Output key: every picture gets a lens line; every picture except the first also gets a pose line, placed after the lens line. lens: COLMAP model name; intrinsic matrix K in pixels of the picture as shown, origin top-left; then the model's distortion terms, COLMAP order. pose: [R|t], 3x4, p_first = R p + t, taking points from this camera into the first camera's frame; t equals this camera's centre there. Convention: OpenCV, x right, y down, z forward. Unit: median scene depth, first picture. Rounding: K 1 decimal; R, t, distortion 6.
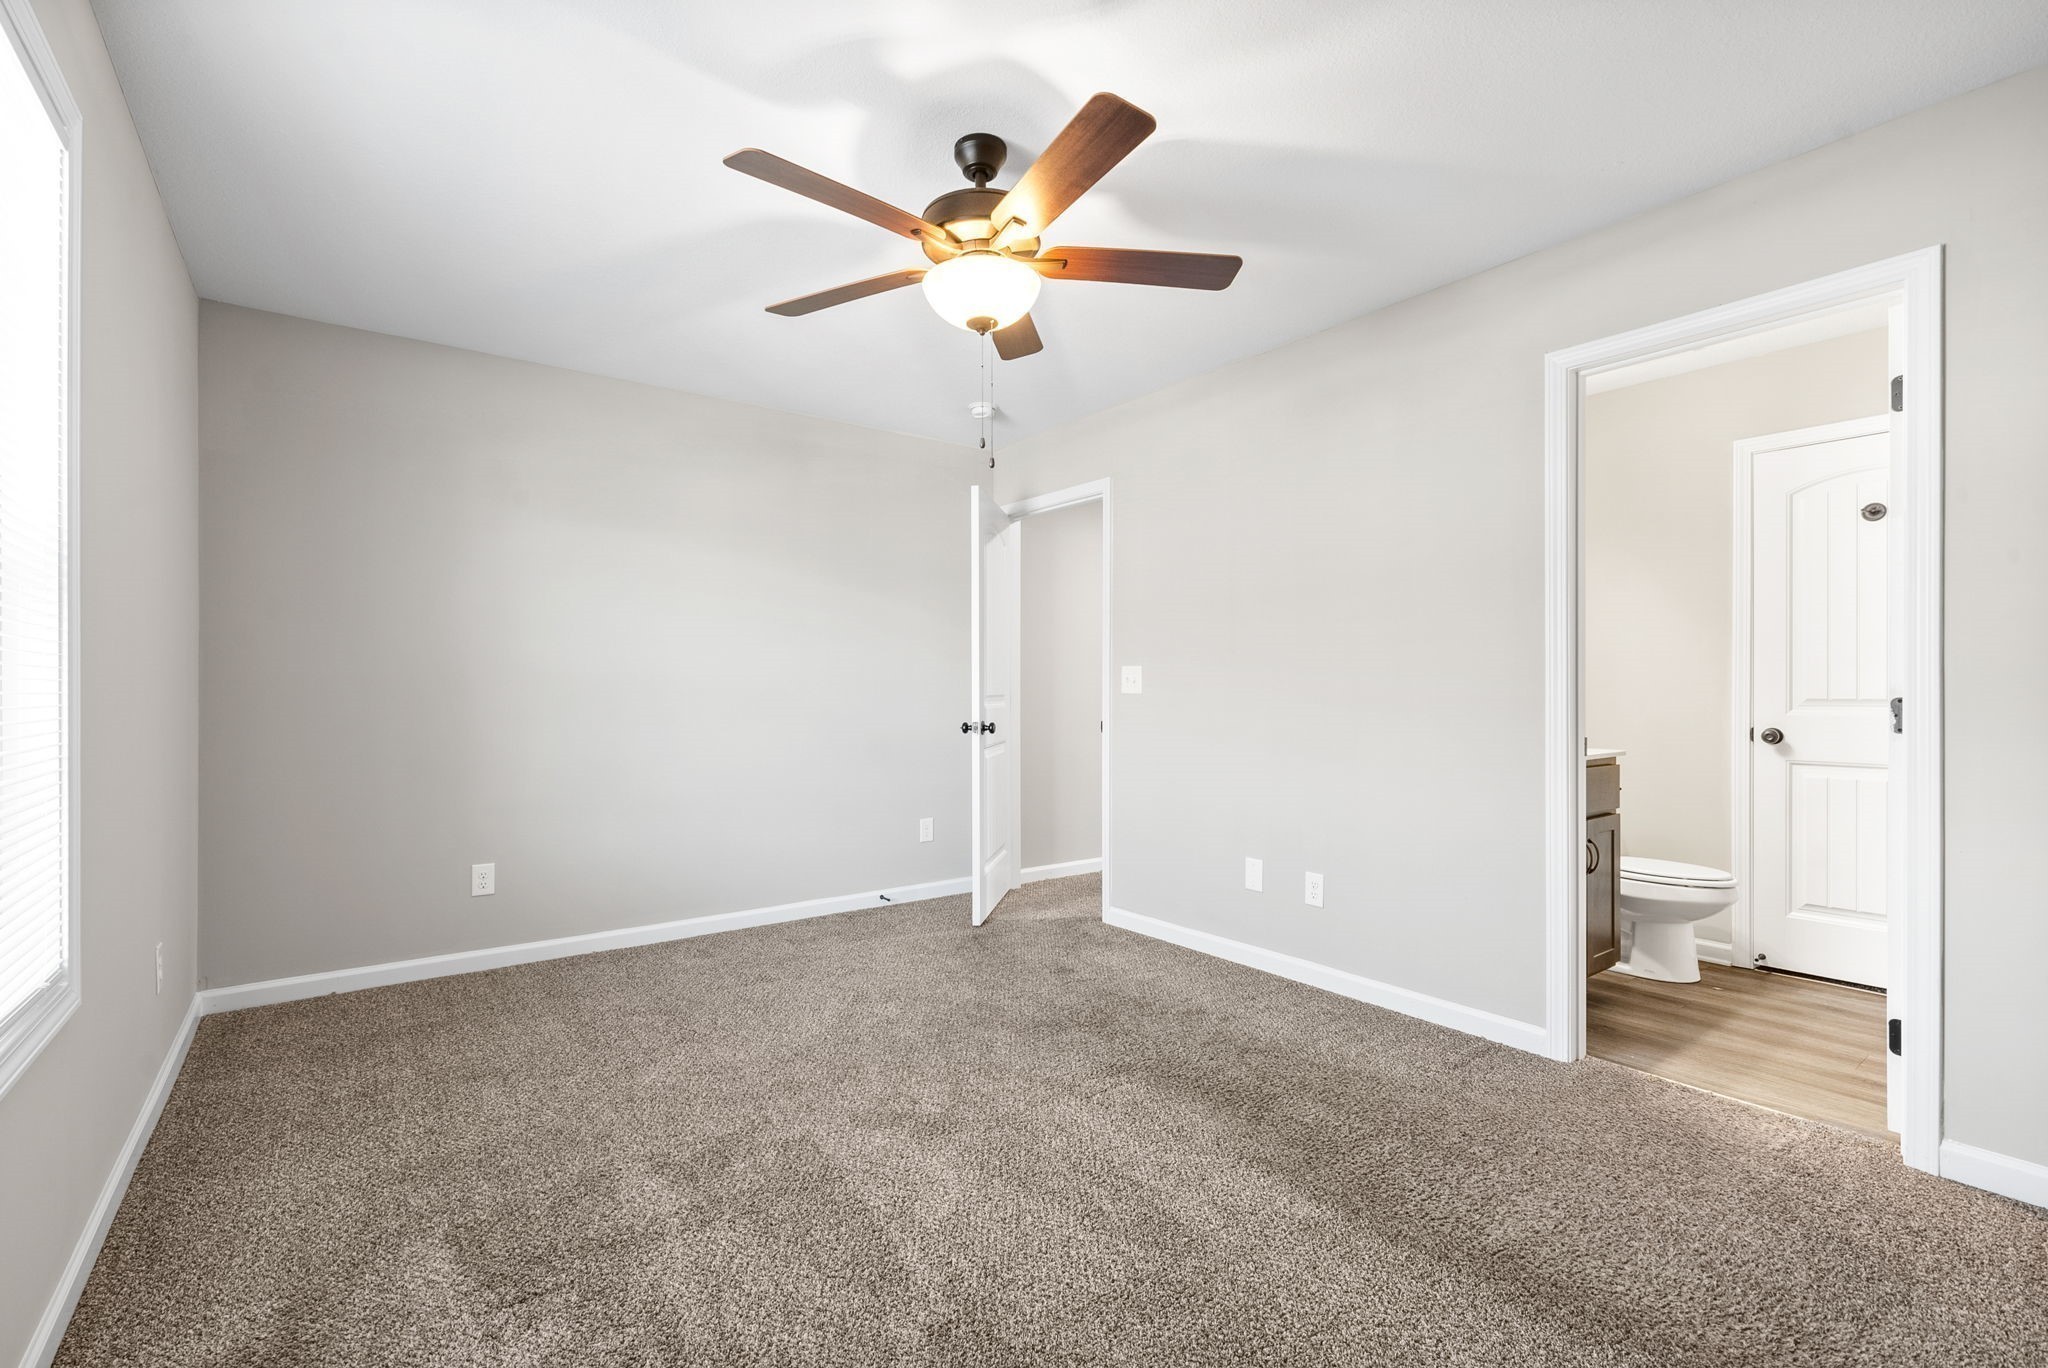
lens RADIAL K [[917.8, 0, 1028.3], [0, 917.8, 689.0], [0, 0, 1]] dist [-0.008799, 0.000576]
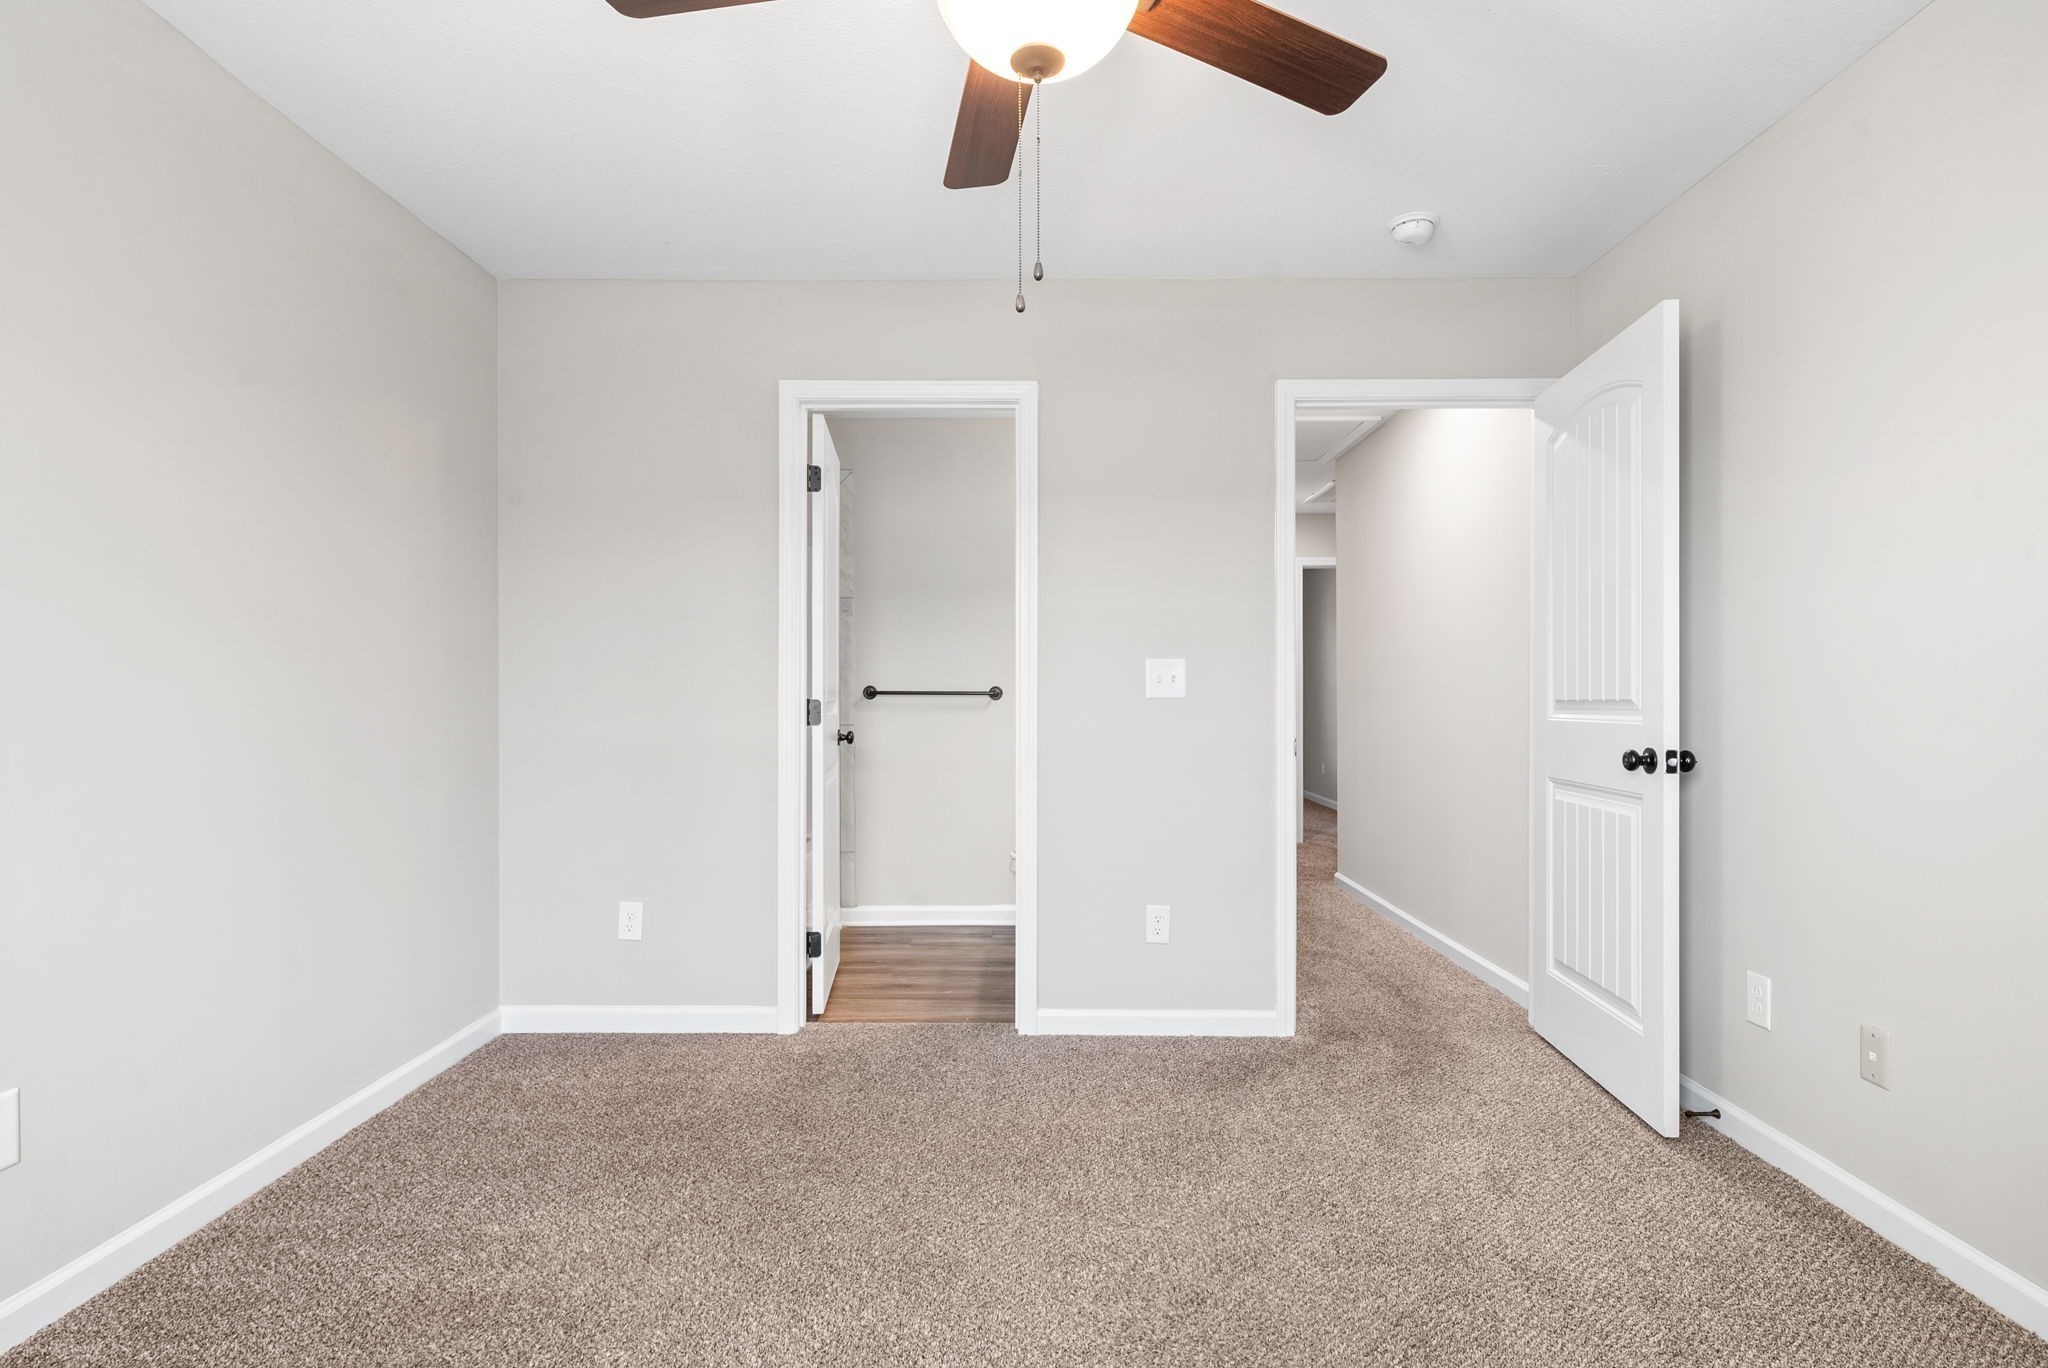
lens RADIAL K [[917.8, 0, 1023.9], [0, 917.8, 682.3], [0, 0, 1]] dist [-0.008799, 0.000576]
pose [[0.618858, 0.003482, 0.785495, -0.114790], [0.000449, 0.999988, -0.004786, -0.000849], [-0.785503, 0.003314, 0.618850, 0.147559]]
